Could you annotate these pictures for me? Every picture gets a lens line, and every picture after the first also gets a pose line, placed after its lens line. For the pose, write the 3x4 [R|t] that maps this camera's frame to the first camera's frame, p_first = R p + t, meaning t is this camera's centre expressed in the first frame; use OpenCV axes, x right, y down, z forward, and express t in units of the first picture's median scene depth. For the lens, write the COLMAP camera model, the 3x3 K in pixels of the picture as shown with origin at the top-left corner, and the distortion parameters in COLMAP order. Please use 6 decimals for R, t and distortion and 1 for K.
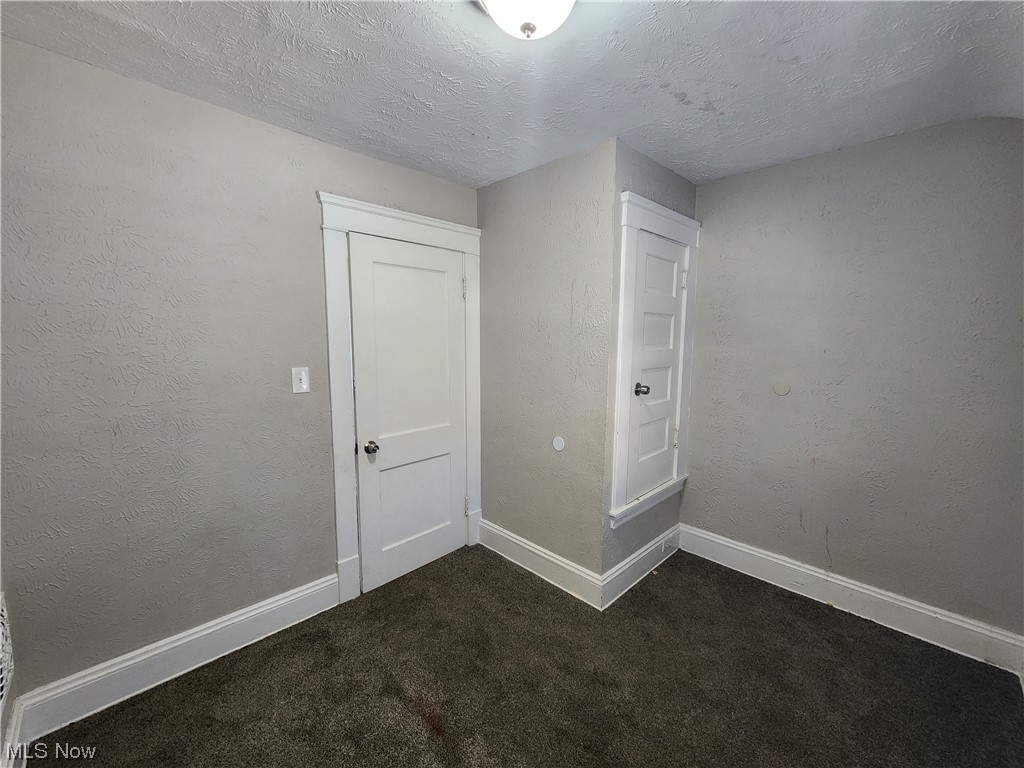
lens RADIAL K [[417.2, 0, 508.4], [0, 417.2, 385.9], [0, 0, 1]] dist [0.002018, -0.000150]
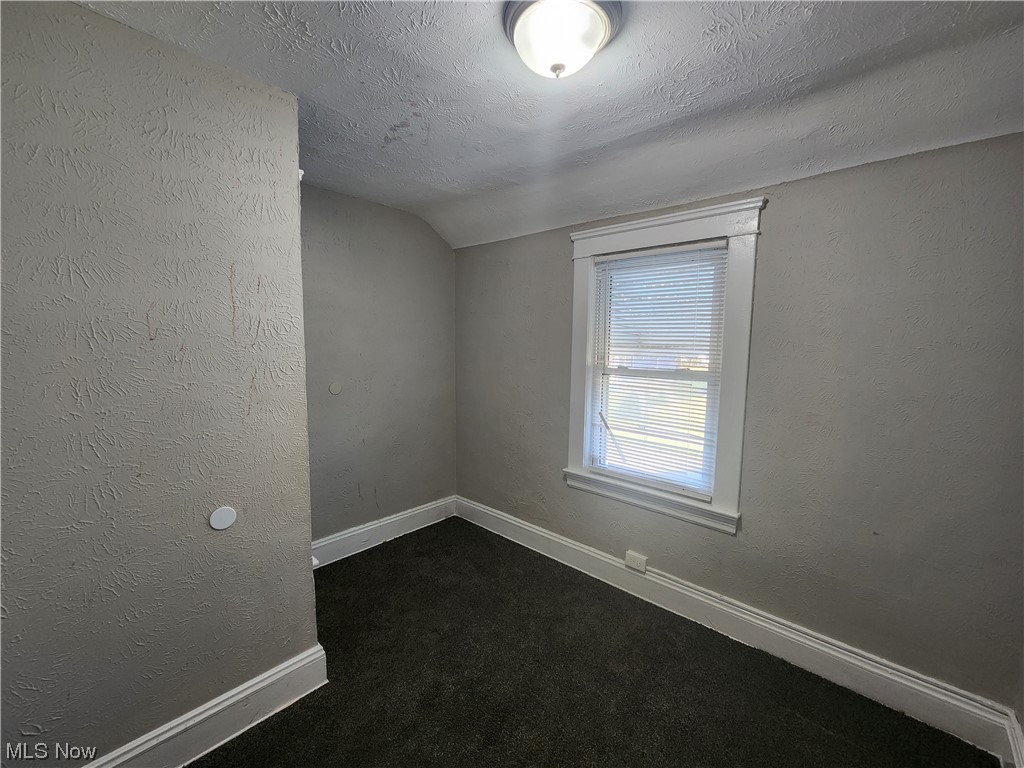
lens RADIAL K [[417.2, 0, 505.8], [0, 417.2, 385.6], [0, 0, 1]] dist [0.002018, -0.000150]
pose [[-0.052273, -0.114936, 0.991997, -0.533754], [0.108046, 0.986873, 0.120036, -0.093472], [-0.992771, 0.113456, -0.039168, 0.613493]]
